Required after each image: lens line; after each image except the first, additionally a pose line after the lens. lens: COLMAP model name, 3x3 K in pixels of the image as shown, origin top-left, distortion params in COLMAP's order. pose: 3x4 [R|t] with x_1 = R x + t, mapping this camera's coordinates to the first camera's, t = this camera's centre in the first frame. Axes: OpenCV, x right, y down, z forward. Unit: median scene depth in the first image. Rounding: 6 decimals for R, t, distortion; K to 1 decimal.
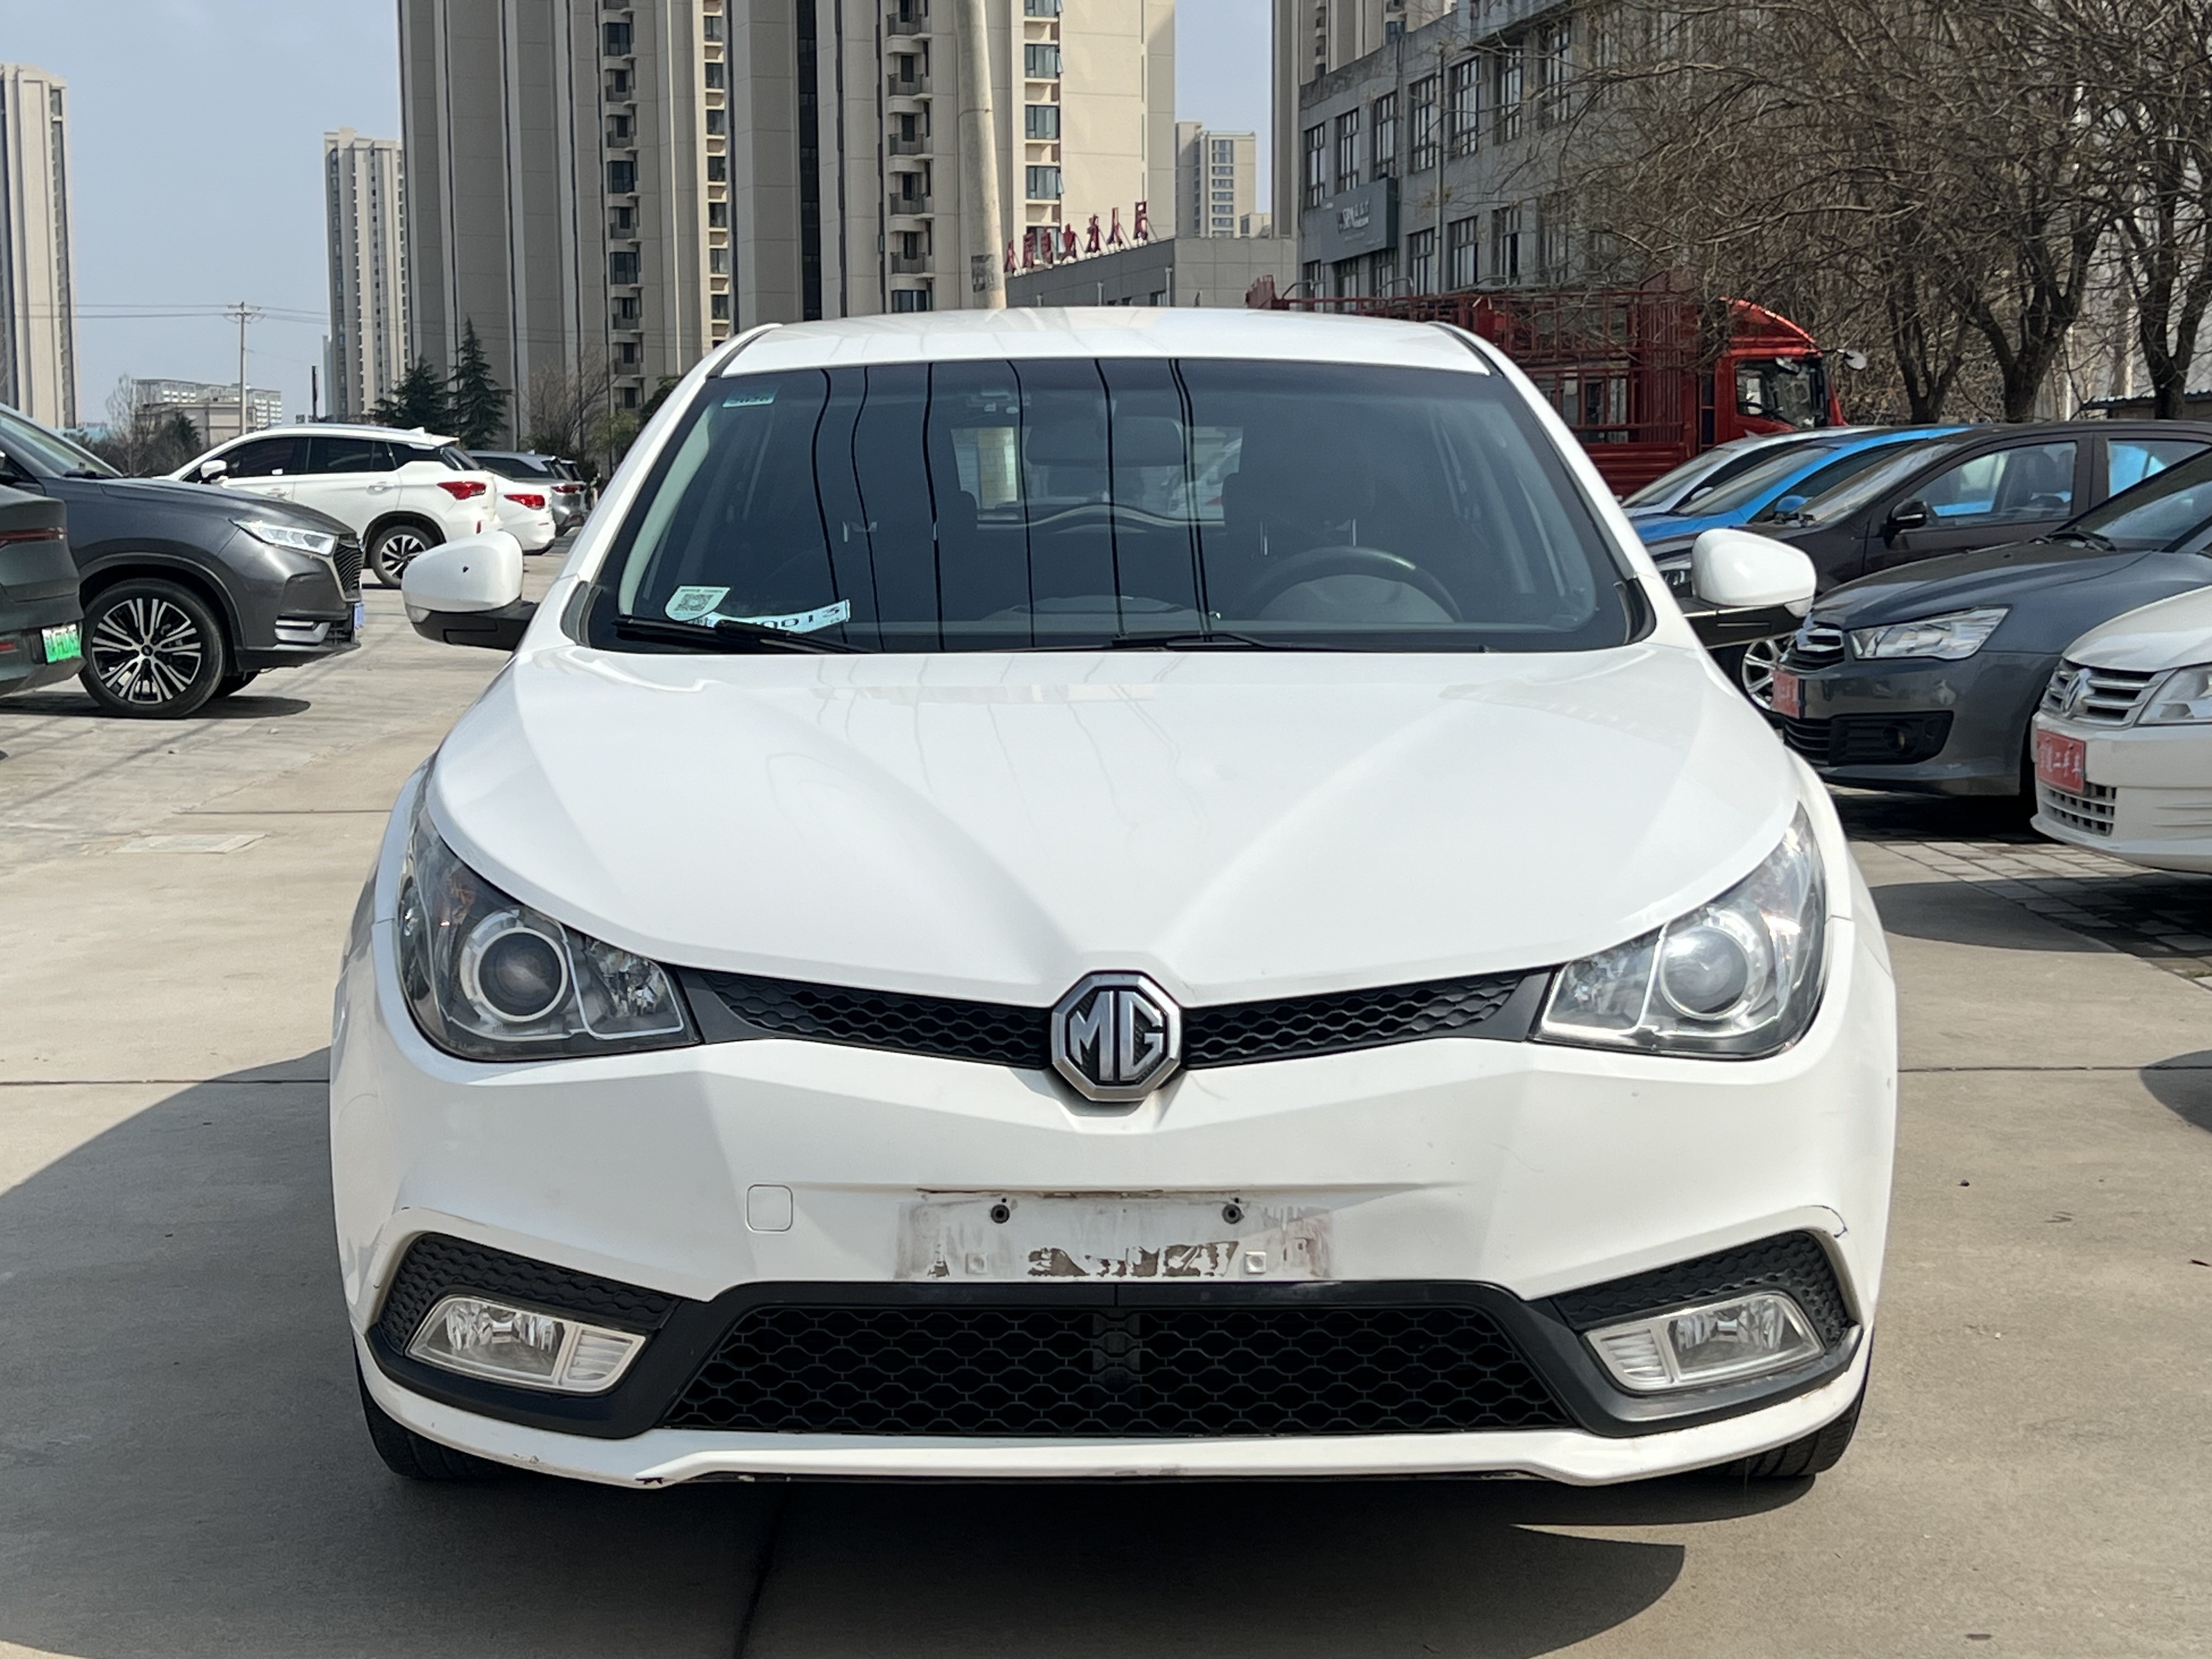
lens RADIAL K [[3403.5, 0, 1106.0], [0, 3403.5, 829.5], [0, 0, 1]] dist [0.210962, -0.672140]
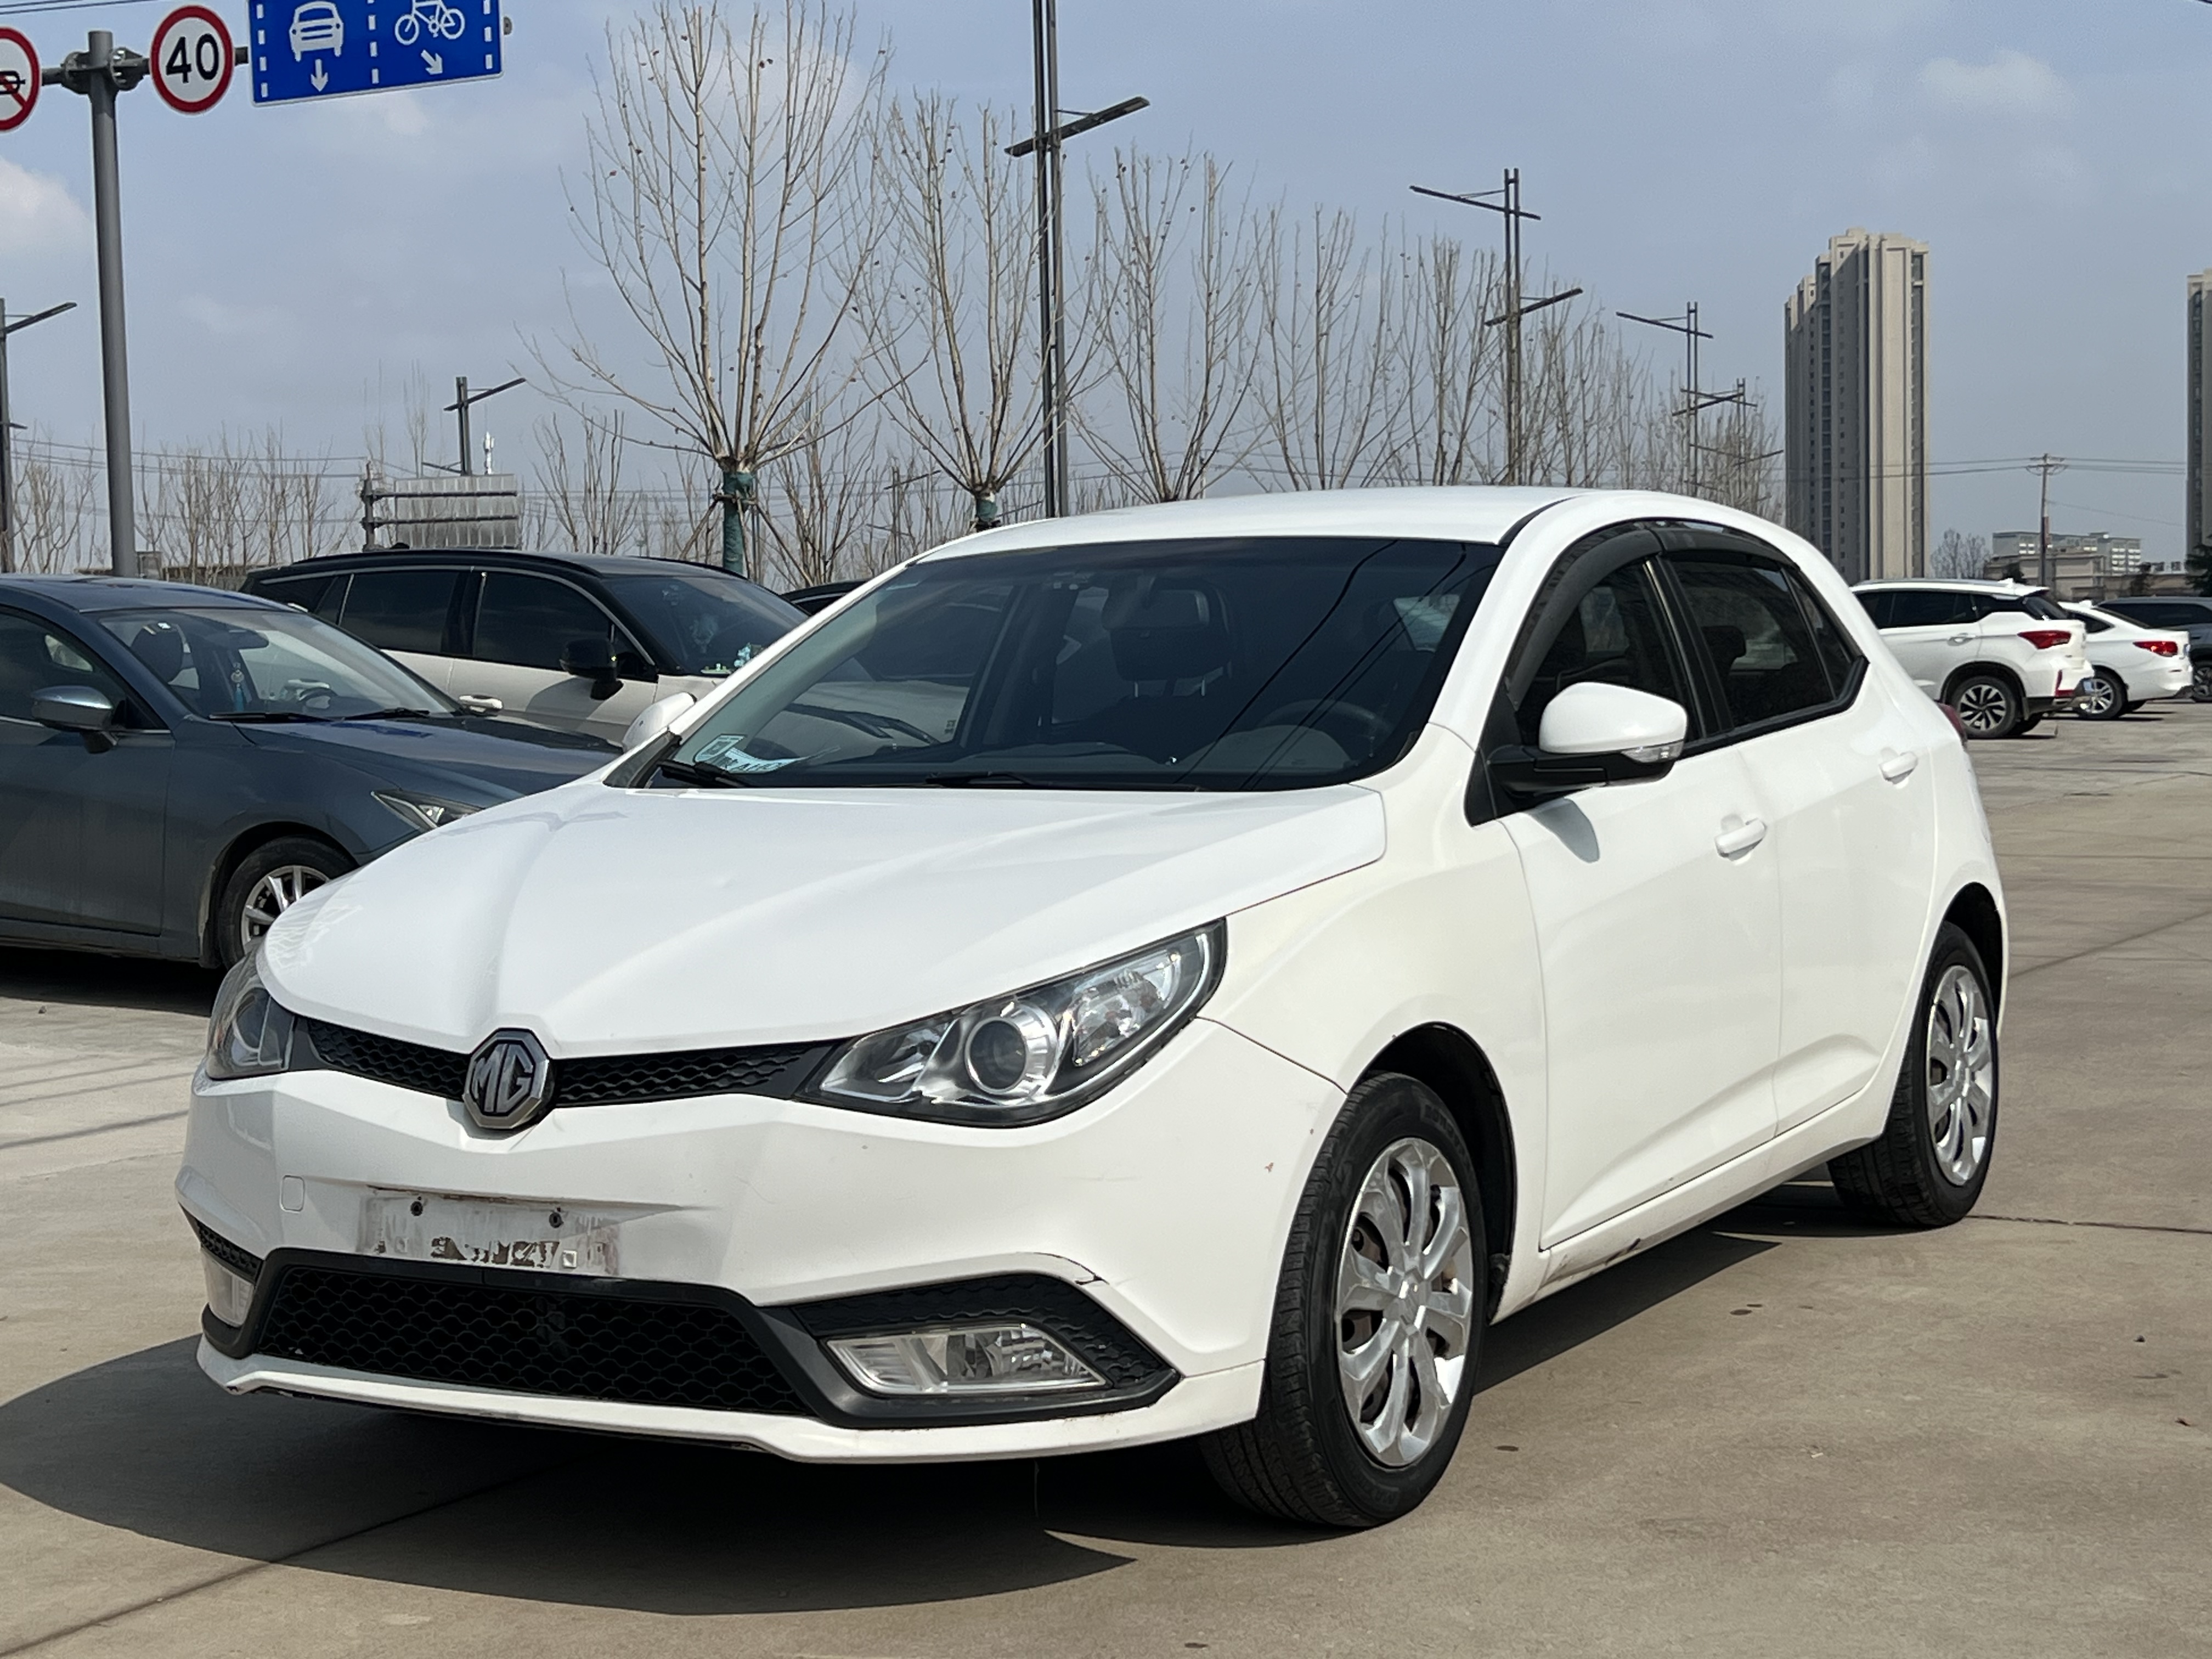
lens RADIAL K [[3403.5, 0, 1106.0], [0, 3403.5, 829.5], [0, 0, 1]] dist [0.210962, -0.672140]
pose [[0.867576, 0.014002, -0.497107, 0.849230], [-0.035613, 0.998786, -0.034021, 0.001938], [0.496027, 0.047219, 0.867022, -0.025617]]
